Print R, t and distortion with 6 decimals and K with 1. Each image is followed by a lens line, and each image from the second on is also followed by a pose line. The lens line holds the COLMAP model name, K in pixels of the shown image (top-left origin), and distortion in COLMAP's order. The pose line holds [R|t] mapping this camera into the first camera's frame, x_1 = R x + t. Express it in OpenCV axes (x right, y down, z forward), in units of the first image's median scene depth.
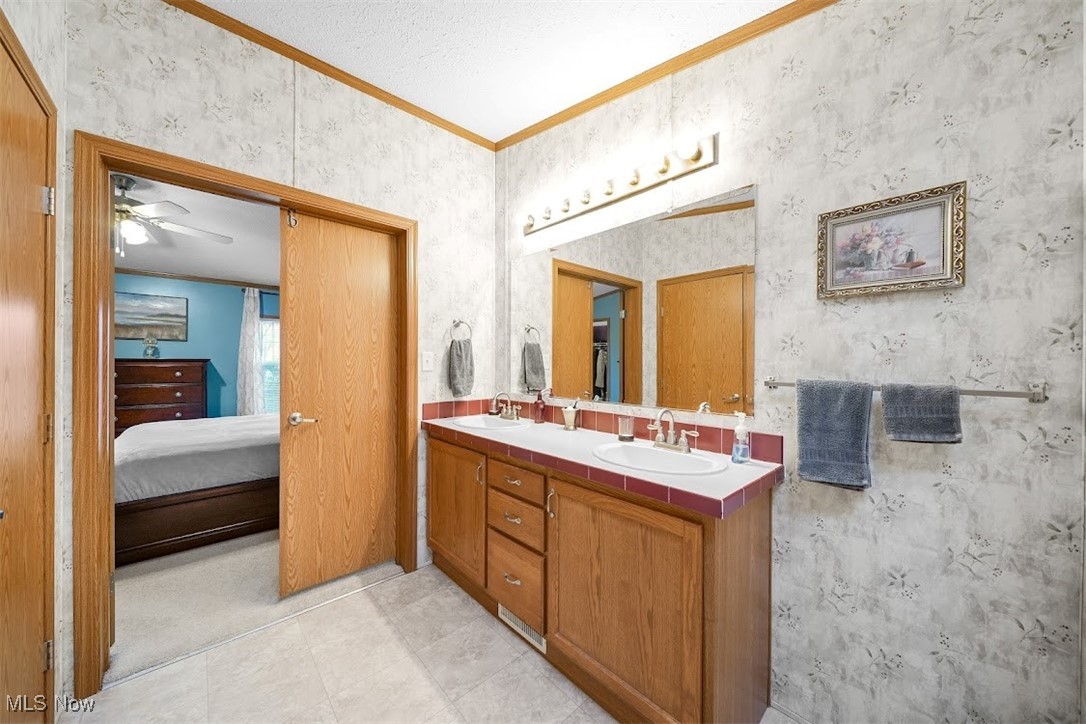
lens RADIAL K [[372.4, 0, 549.6], [0, 372.4, 358.5], [0, 0, 1]] dist [-0.006315, 0.000488]
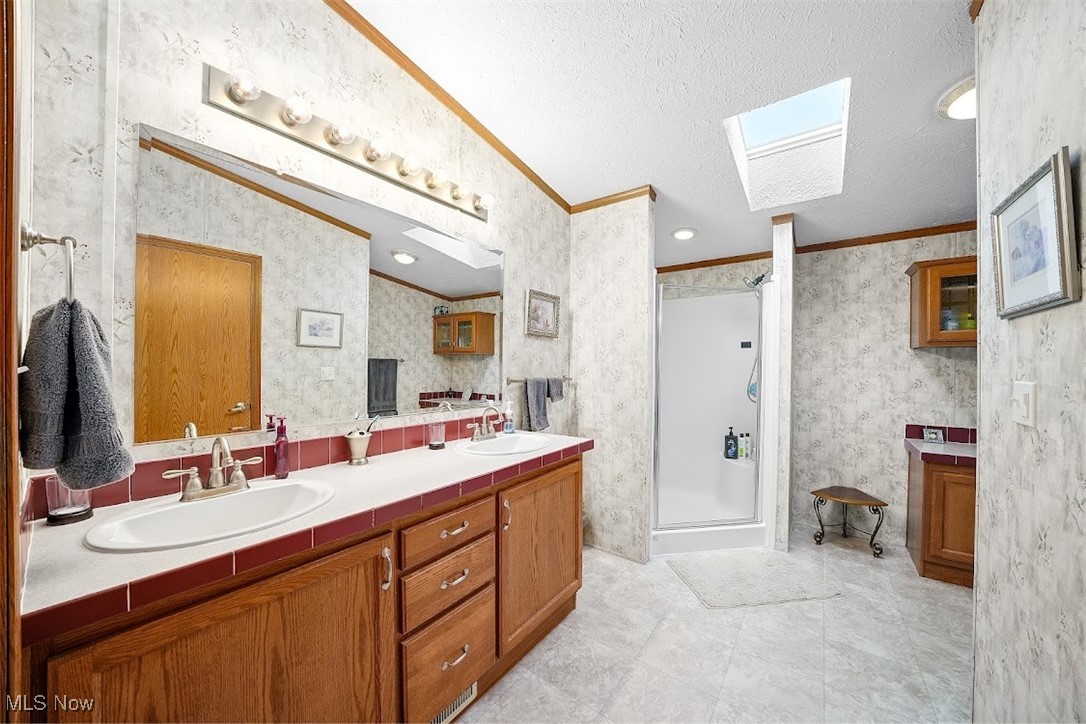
lens RADIAL K [[372.4, 0, 532.8], [0, 372.4, 368.9], [0, 0, 1]] dist [-0.006315, 0.000488]
pose [[-0.149063, -0.001396, 0.988827, -0.908147], [-0.002197, 0.999997, 0.001081, 0.010387], [-0.988825, -0.002011, -0.149065, 1.016269]]
